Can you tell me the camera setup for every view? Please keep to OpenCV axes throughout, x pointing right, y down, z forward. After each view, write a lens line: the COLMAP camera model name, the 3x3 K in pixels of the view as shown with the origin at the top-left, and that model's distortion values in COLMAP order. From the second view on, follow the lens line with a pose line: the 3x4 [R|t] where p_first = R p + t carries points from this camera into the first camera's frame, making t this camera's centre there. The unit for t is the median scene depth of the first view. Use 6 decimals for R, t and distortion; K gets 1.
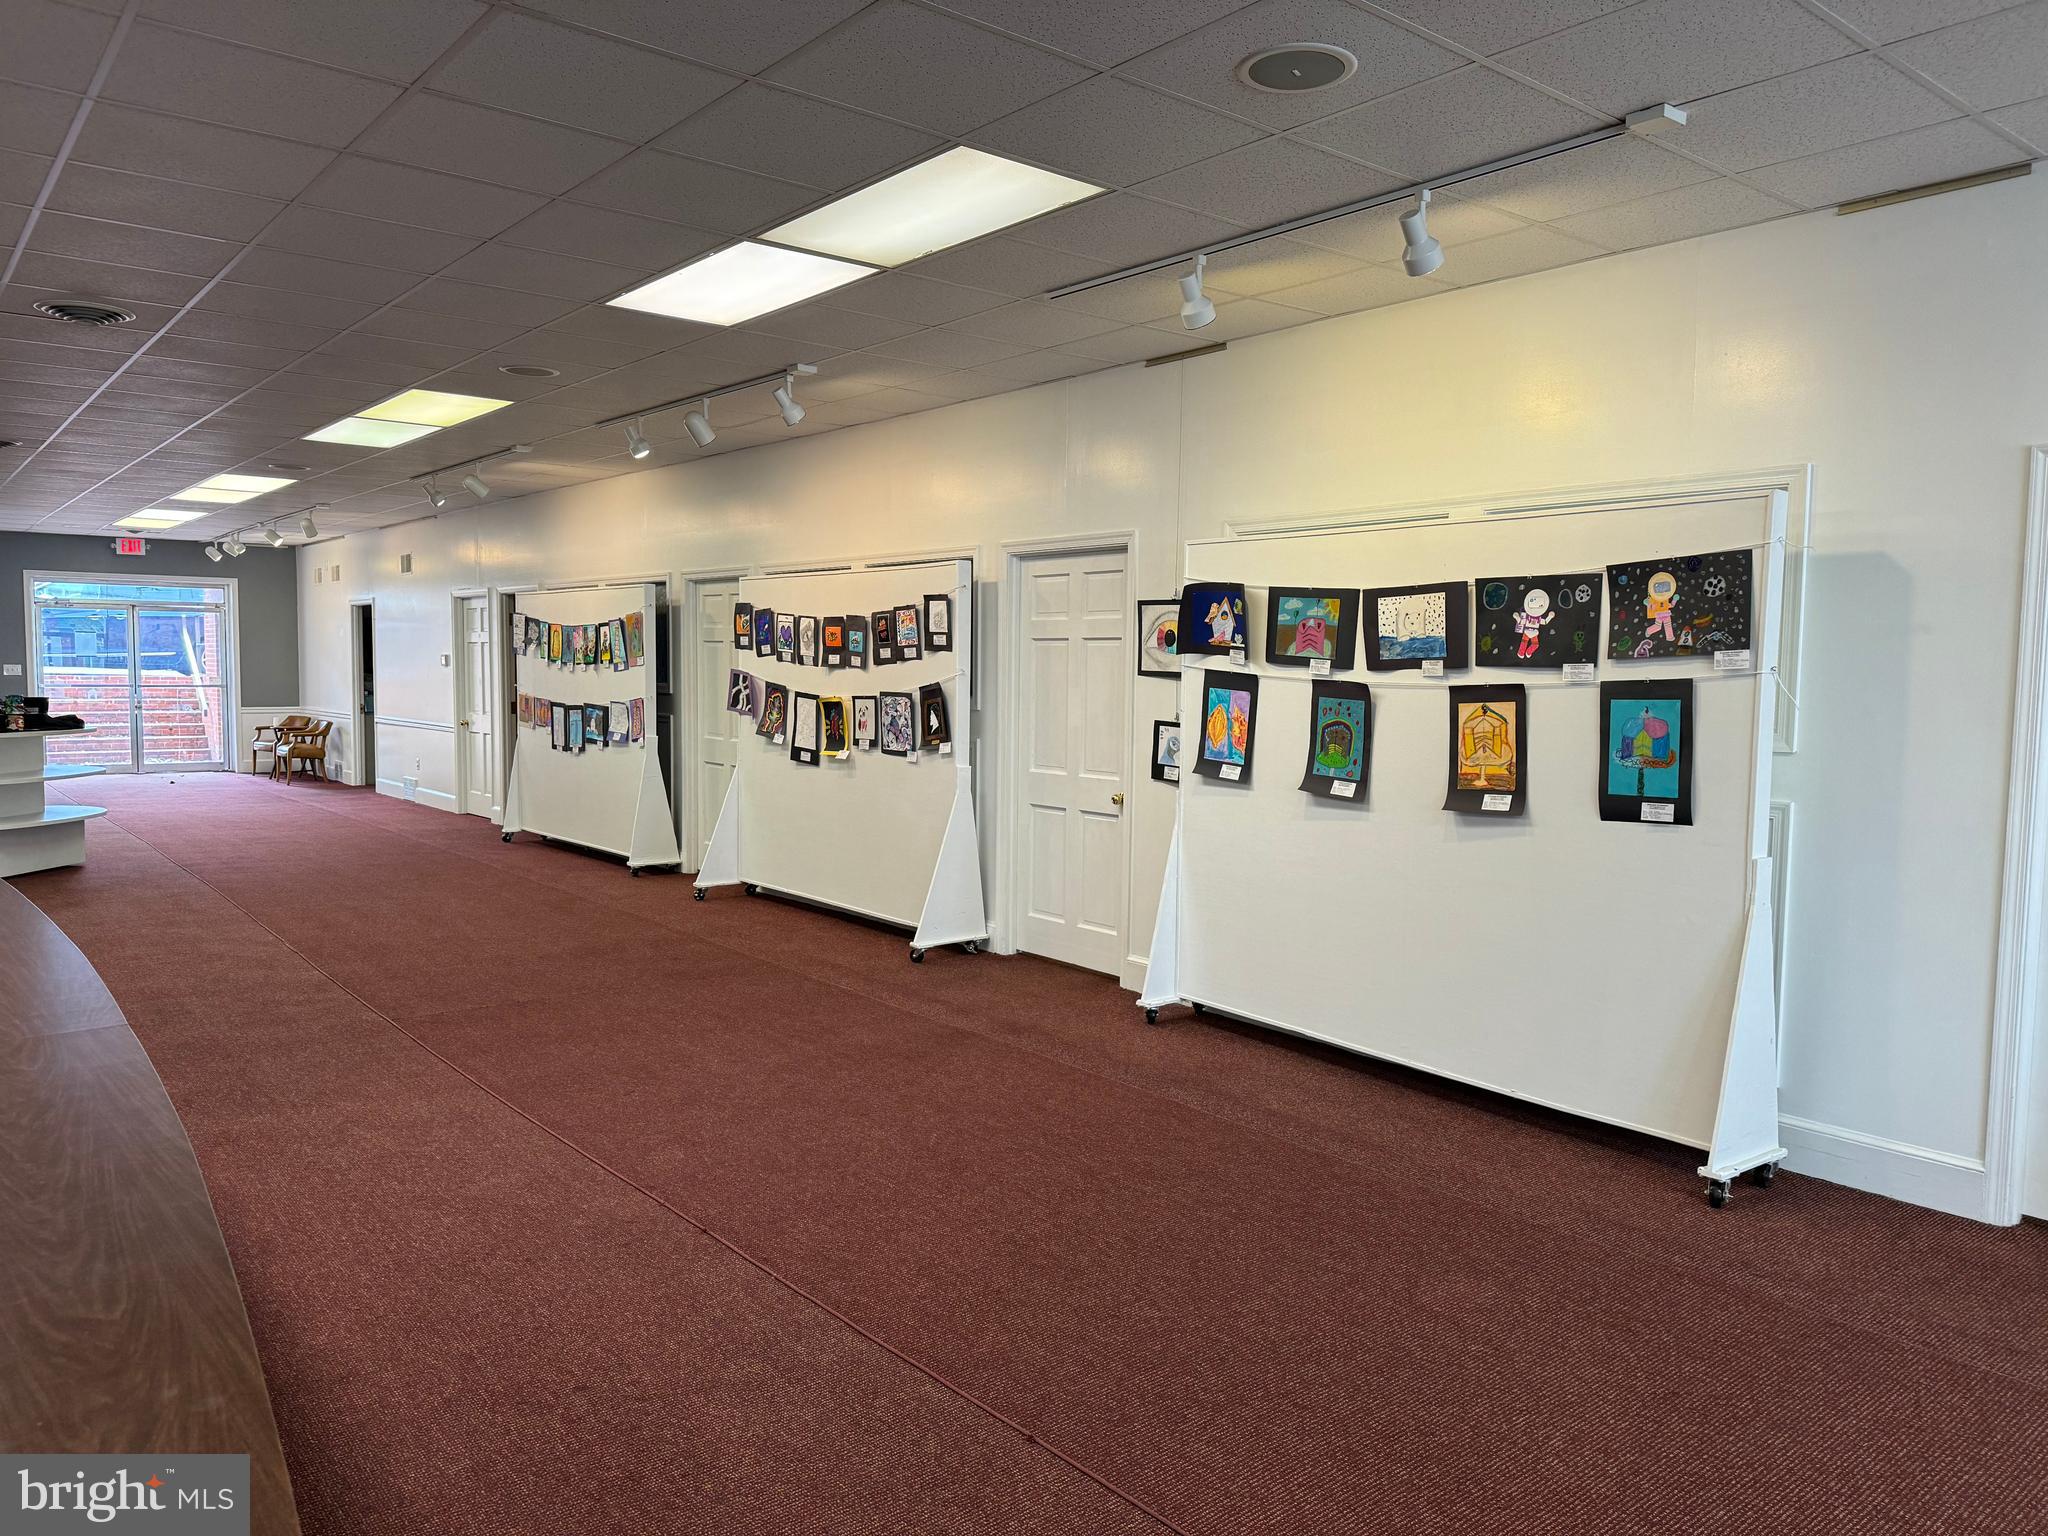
lens RADIAL K [[1464.9, 0, 1010.8], [0, 1464.9, 785.9], [0, 0, 1]] dist [0.093724, -0.092286]
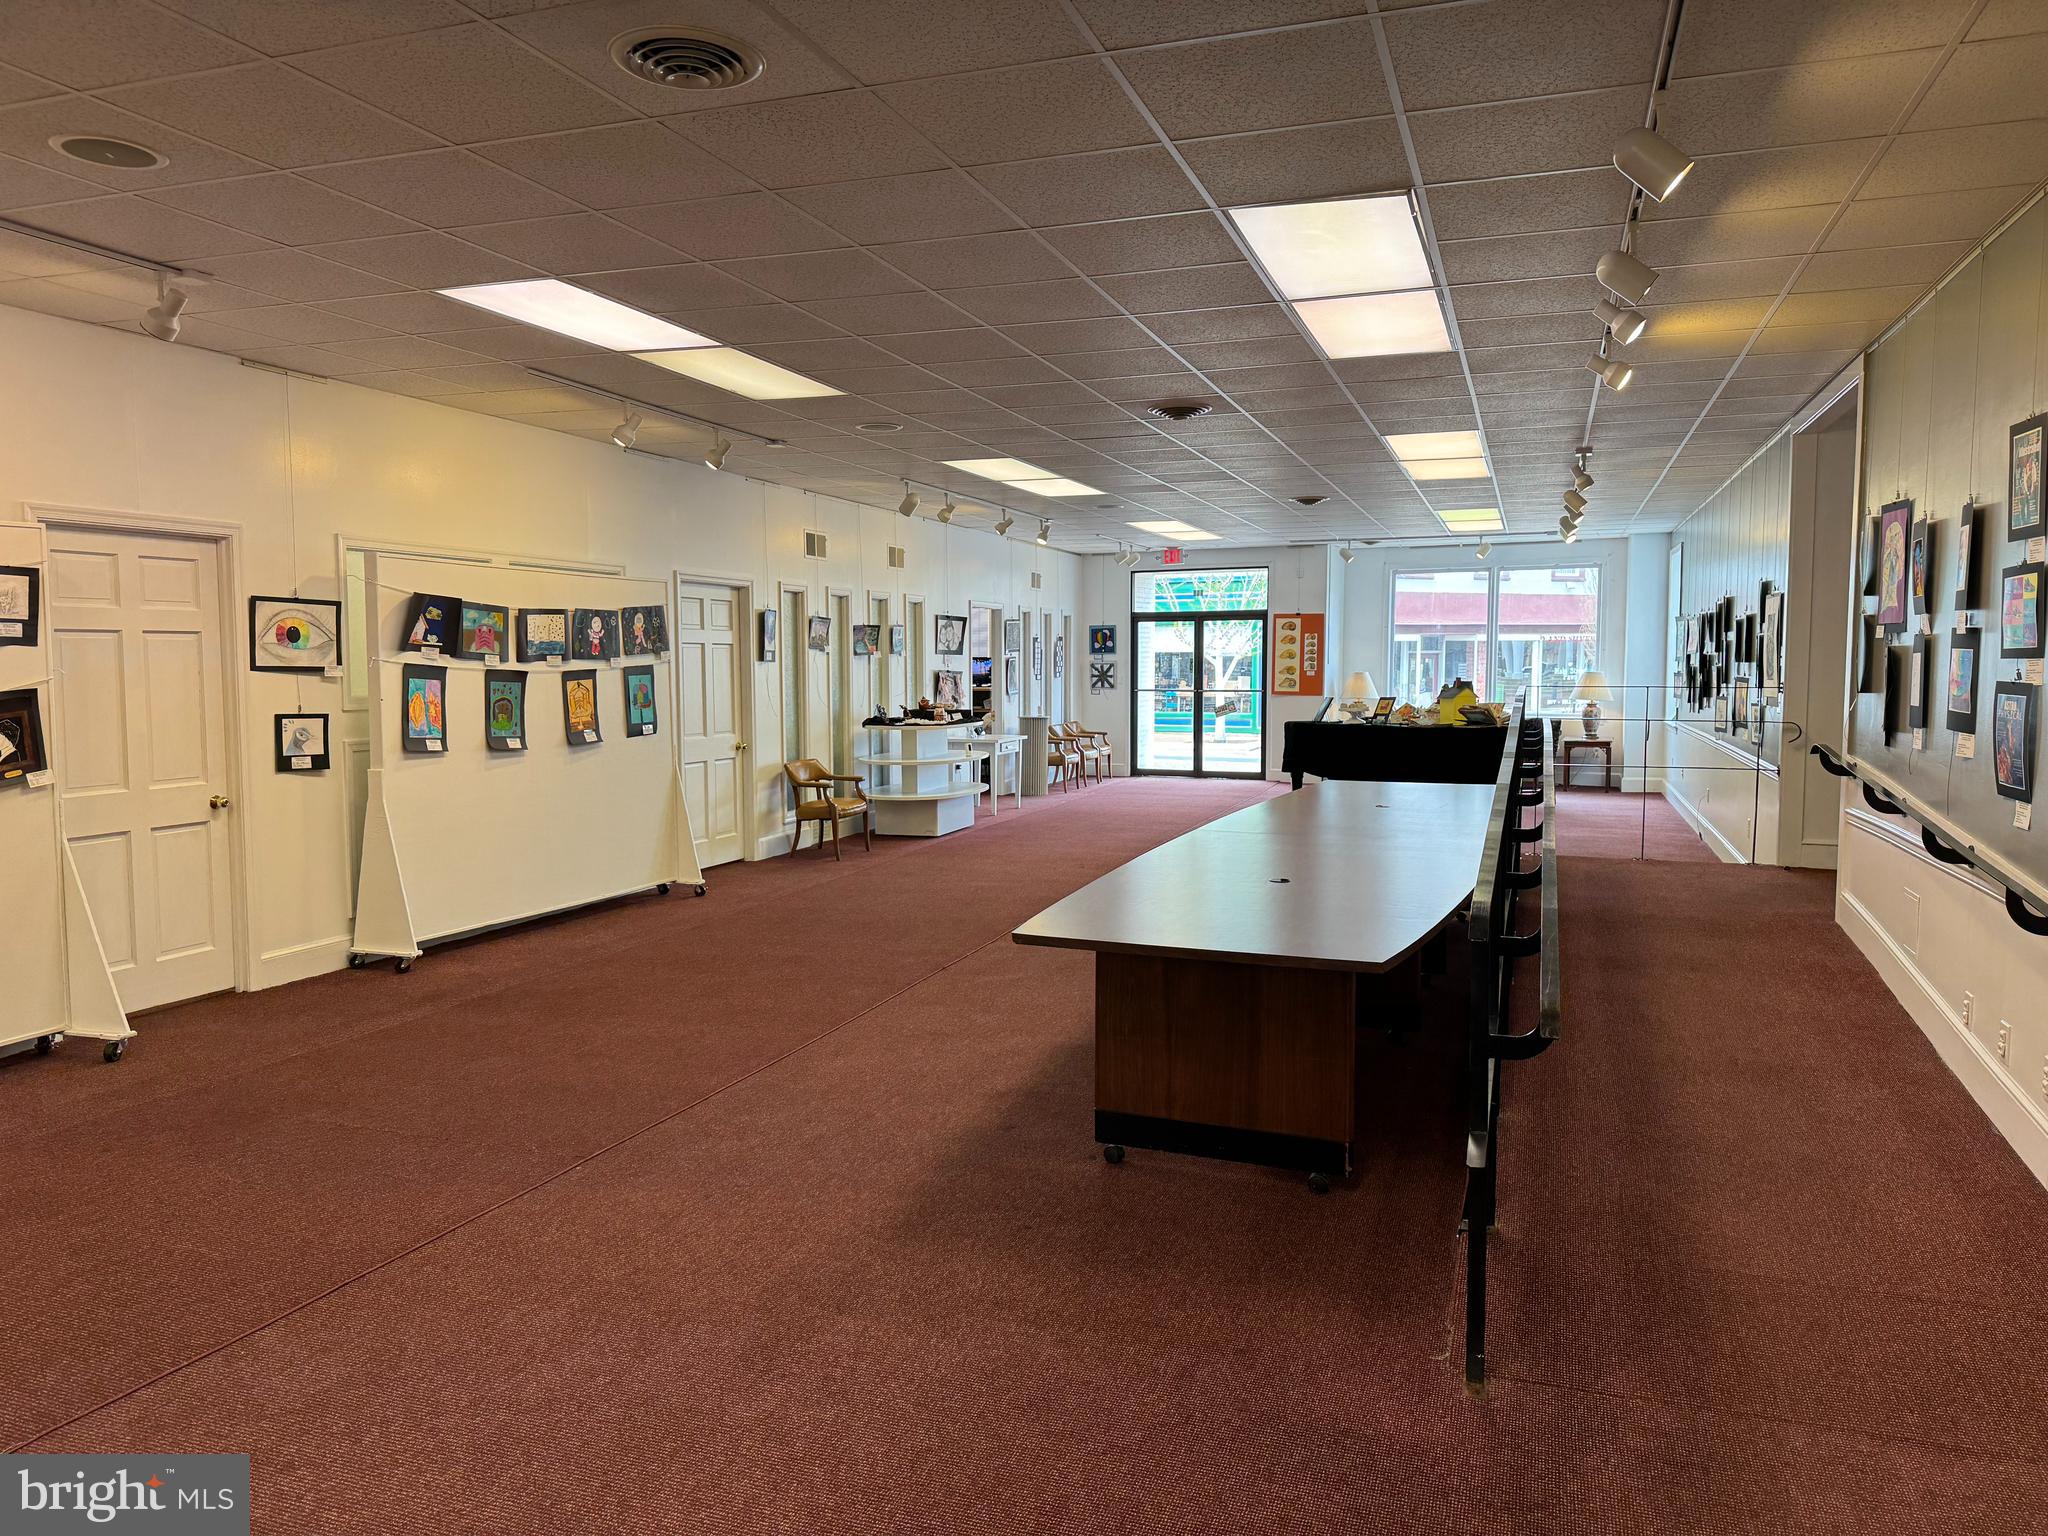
lens RADIAL K [[1464.9, 0, 1016.8], [0, 1464.9, 767.1], [0, 0, 1]] dist [0.093724, -0.092286]
pose [[-0.544686, -0.054722, 0.836853, -0.835155], [0.084401, 0.989226, 0.119620, -0.070960], [-0.834382, 0.135786, -0.534199, 0.898776]]
